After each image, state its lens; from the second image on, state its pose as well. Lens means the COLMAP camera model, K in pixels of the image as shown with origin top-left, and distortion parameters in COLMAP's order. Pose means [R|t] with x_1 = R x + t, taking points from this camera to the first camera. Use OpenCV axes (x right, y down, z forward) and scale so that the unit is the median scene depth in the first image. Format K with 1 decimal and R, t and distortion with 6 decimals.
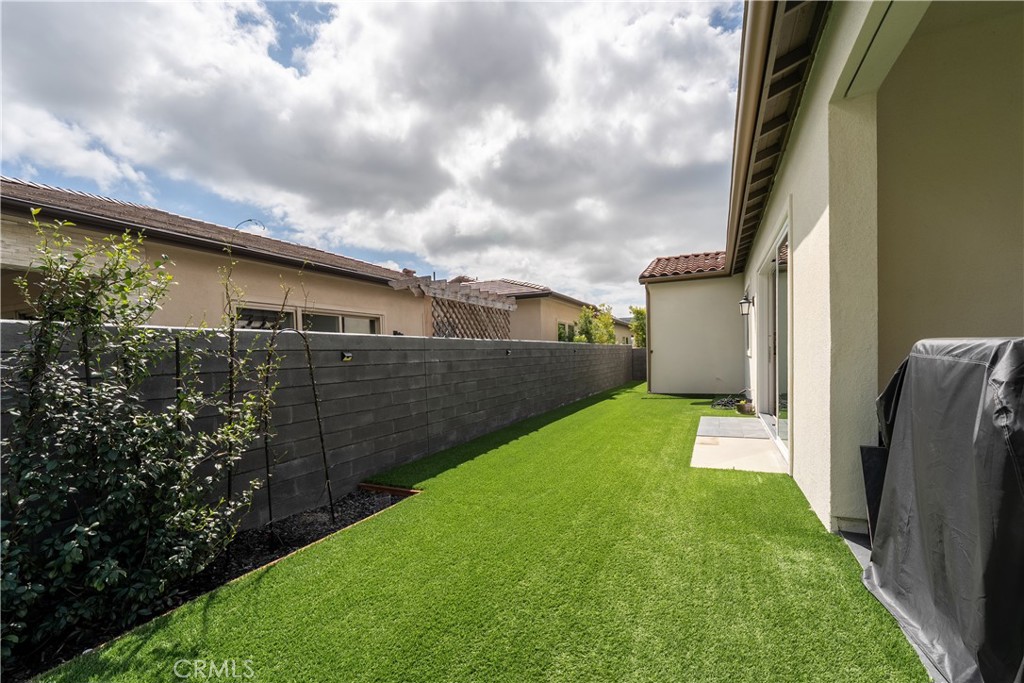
lens RADIAL K [[416.0, 0, 509.7], [0, 416.0, 340.7], [0, 0, 1]] dist [-0.002758, -0.000187]
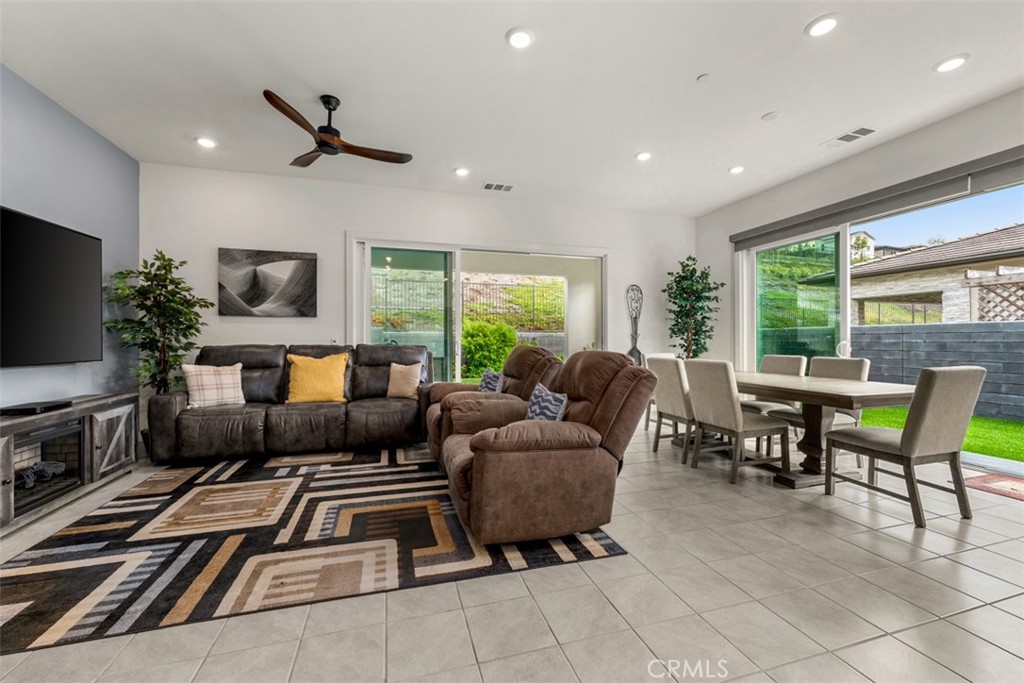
lens RADIAL K [[407.8, 0, 511.3], [0, 407.8, 344.4], [0, 0, 1]] dist [-0.000360, 0.000301]
pose [[-0.726838, 0.007752, -0.686765, 1.654897], [0.014998, 0.999877, -0.004586, 0.042755], [0.686645, -0.013633, -0.726865, 1.024296]]
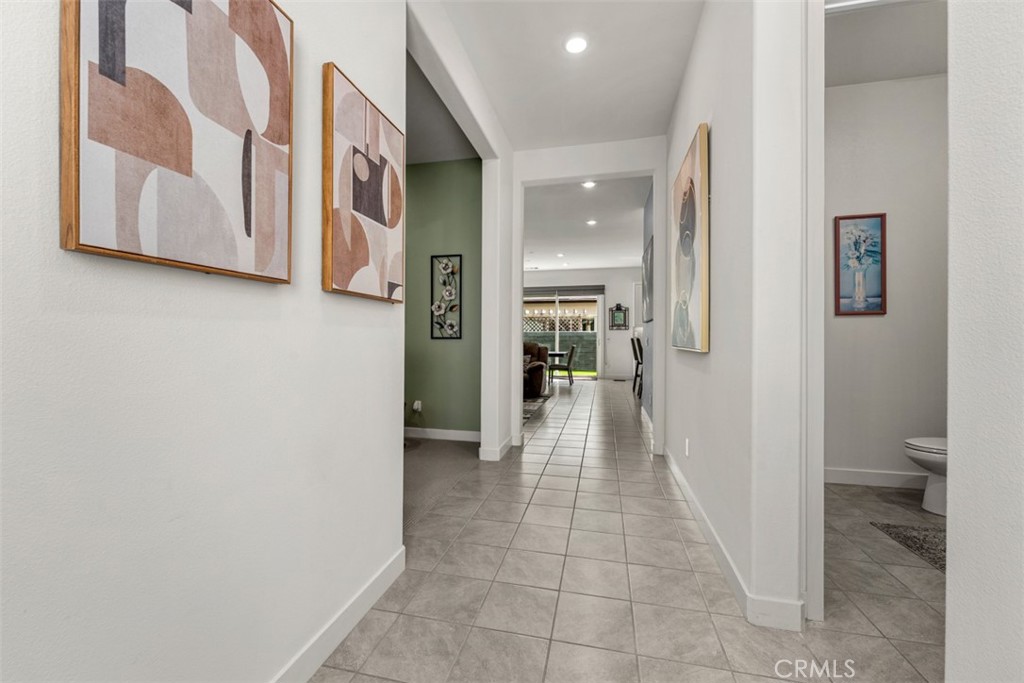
lens RADIAL K [[409.8, 0, 510.2], [0, 409.8, 338.2], [0, 0, 1]] dist [0.001330, 0.000026]
pose [[0.241675, 0.000181, -0.970357, 2.711007], [0.012166, 0.999921, 0.003217, 0.031649], [0.970281, -0.012583, 0.241654, 0.301339]]
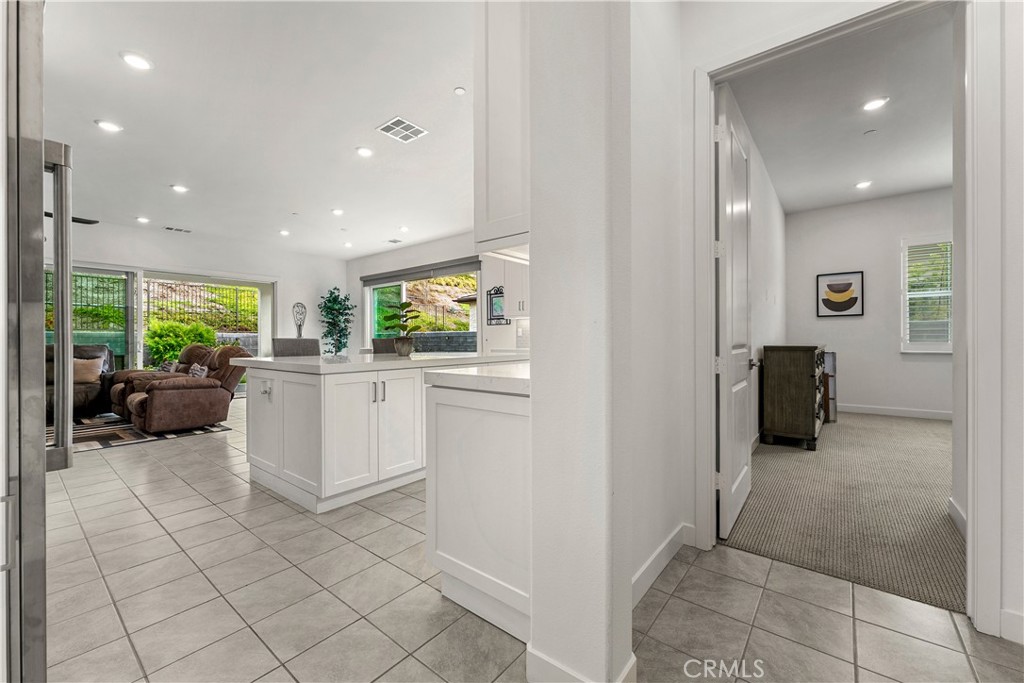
lens RADIAL K [[409.8, 0, 510.2], [0, 409.8, 338.2], [0, 0, 1]] dist [0.001330, 0.000026]
pose [[-0.213218, -0.002189, -0.977002, 2.088055], [0.022393, 0.999724, -0.007127, 0.053652], [0.976748, -0.023398, -0.213110, 1.638135]]
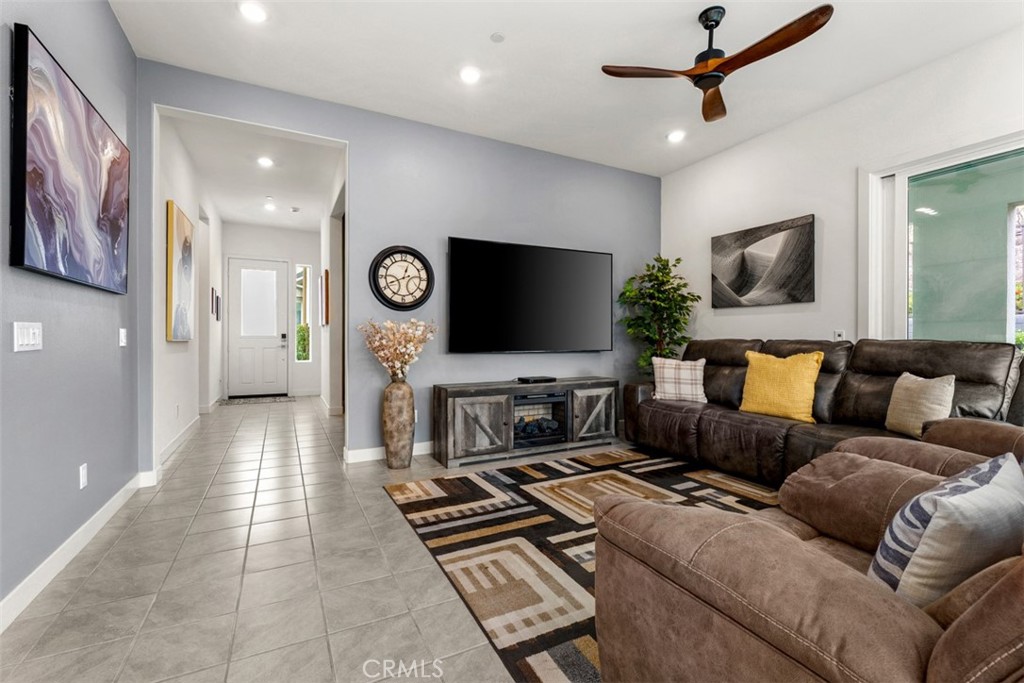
lens RADIAL K [[441.2, 0, 506.3], [0, 441.2, 340.7], [0, 0, 1]] dist [0.001070, 0.000456]
pose [[-0.807224, -0.003179, 0.590237, 1.323582], [-0.012962, 0.999840, -0.012342, 0.049681], [-0.590103, -0.017613, -0.807136, 0.936569]]
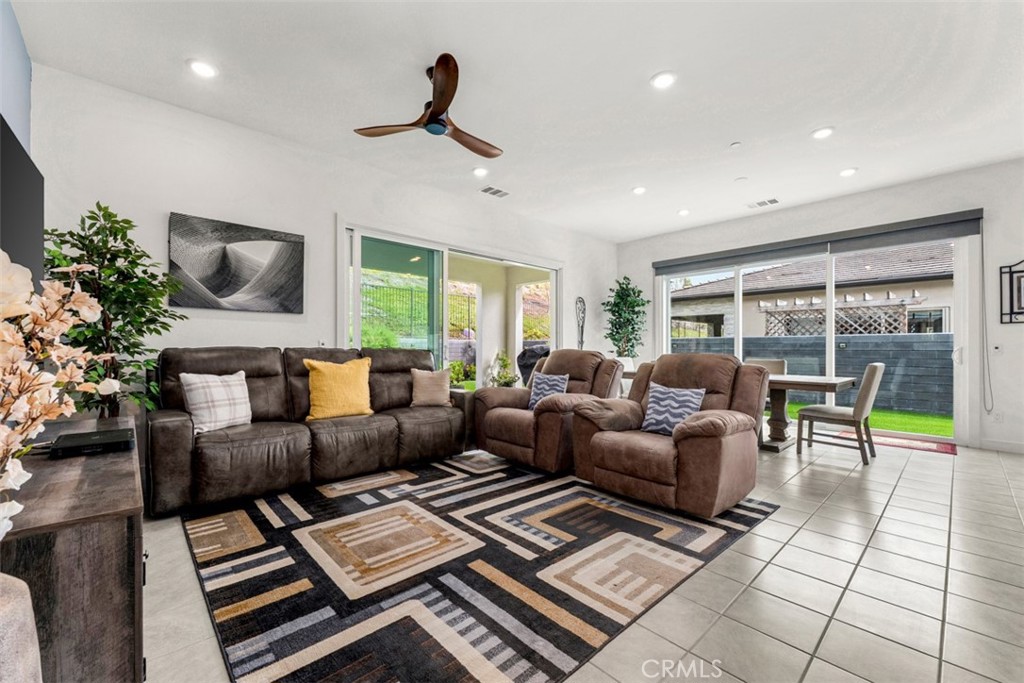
lens RADIAL K [[412.2, 0, 507.3], [0, 412.2, 350.3], [0, 0, 1]] dist [0.002179, -0.000006]
pose [[-0.355577, 0.001599, -0.934646, 1.914546], [0.012478, 0.999918, -0.003037, 0.043976], [0.934564, -0.012742, -0.355567, 0.677727]]
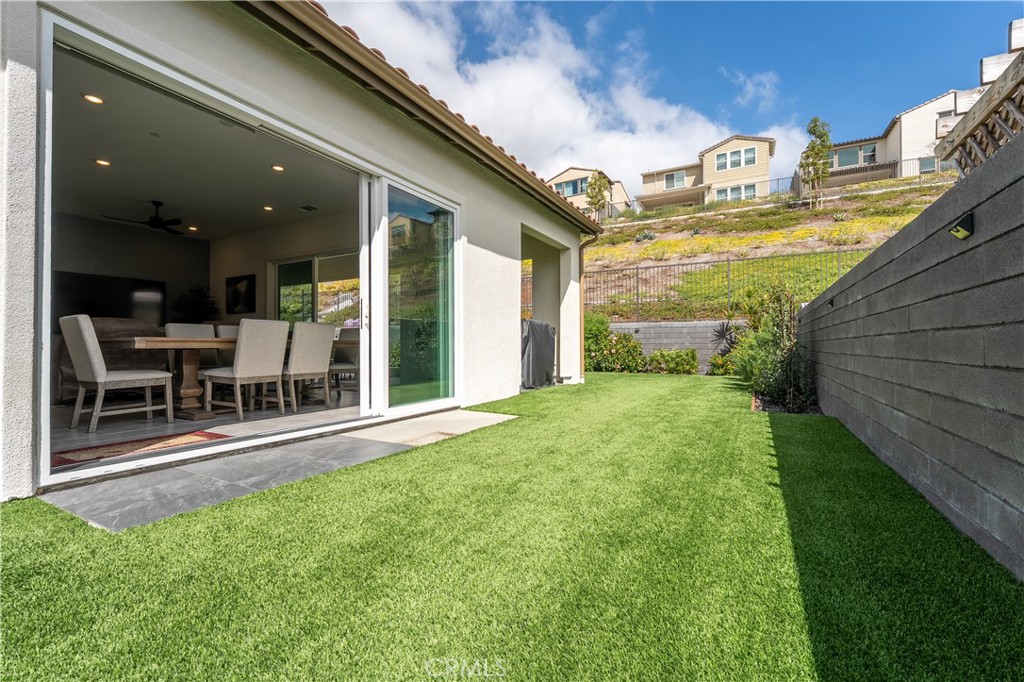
lens RADIAL K [[416.0, 0, 509.7], [0, 416.0, 340.2], [0, 0, 1]] dist [-0.002758, -0.000187]
pose [[-0.999234, 0.002299, 0.039066, 0.312225], [0.001073, 0.999507, -0.031365, 0.128859], [-0.039119, -0.031299, -0.998744, 1.598513]]
